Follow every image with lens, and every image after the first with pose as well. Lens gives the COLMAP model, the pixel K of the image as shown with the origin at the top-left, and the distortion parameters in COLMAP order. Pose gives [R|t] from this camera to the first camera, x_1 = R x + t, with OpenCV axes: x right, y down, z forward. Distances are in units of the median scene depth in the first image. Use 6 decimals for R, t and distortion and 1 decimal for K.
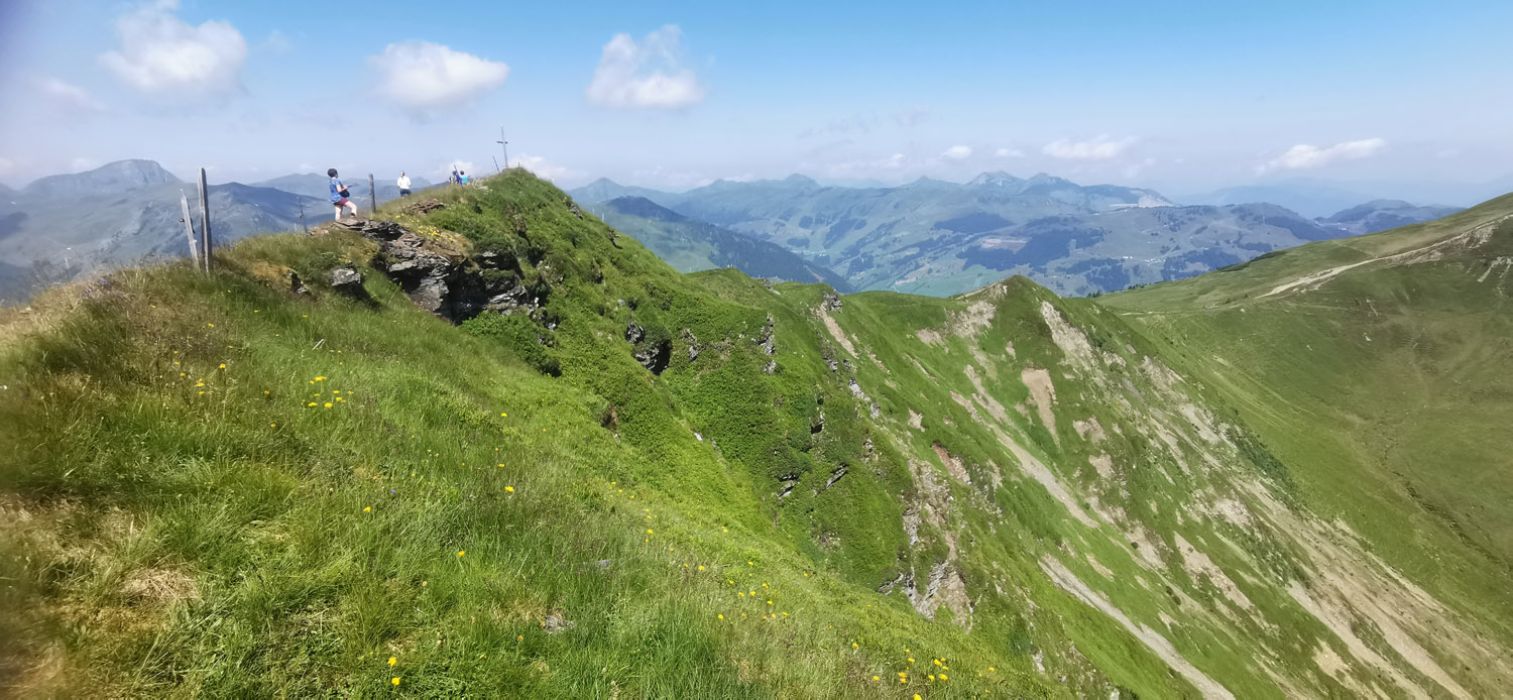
lens RADIAL K [[690.8, 0, 764.3], [0, 690.8, 341.2], [0, 0, 1]] dist [0.007686, 0.000065]
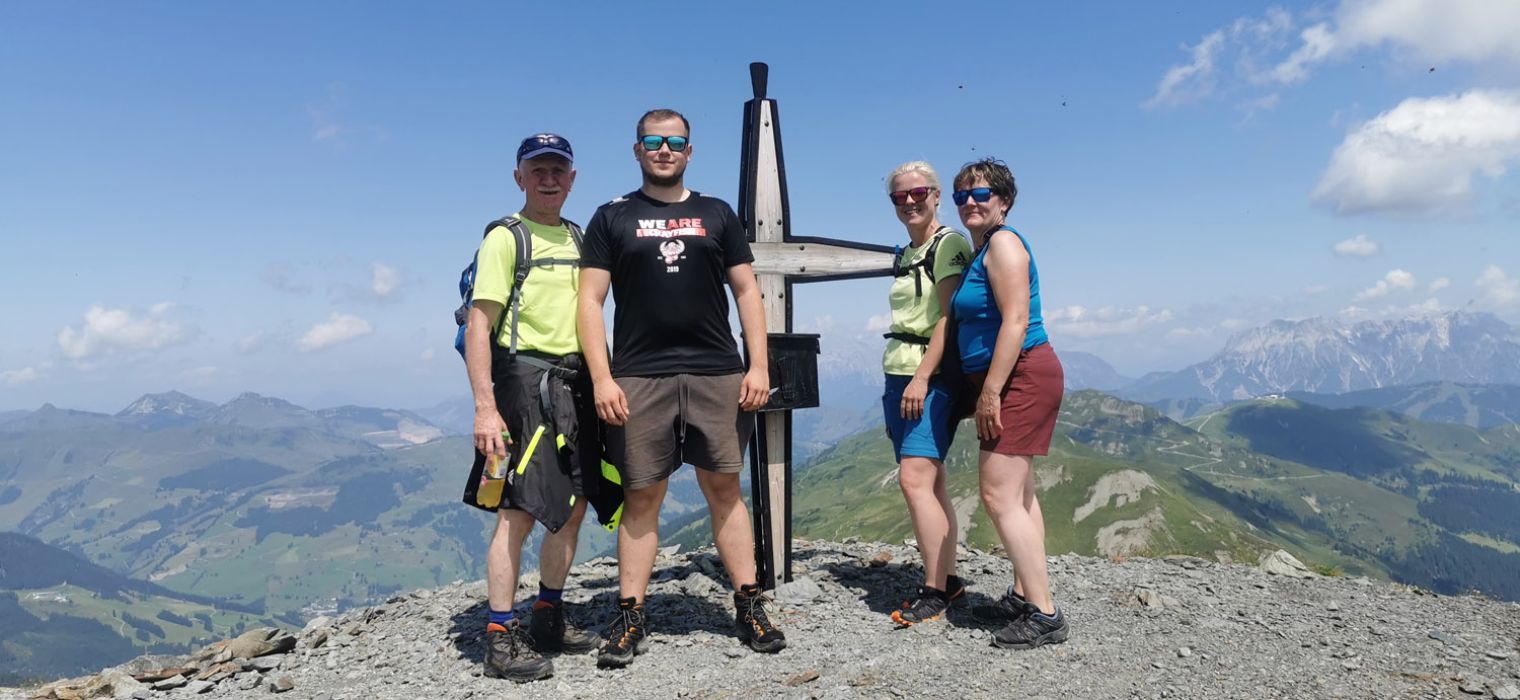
lens RADIAL K [[1154.4, 0, 761.5], [0, 1154.4, 338.5], [0, 0, 1]] dist [0.065653, -0.099291]
pose [[0.636676, 0.002787, 0.771126, -0.264928], [0.205908, 0.963070, -0.173487, 0.003581], [-0.743132, 0.269236, 0.612590, -0.116483]]
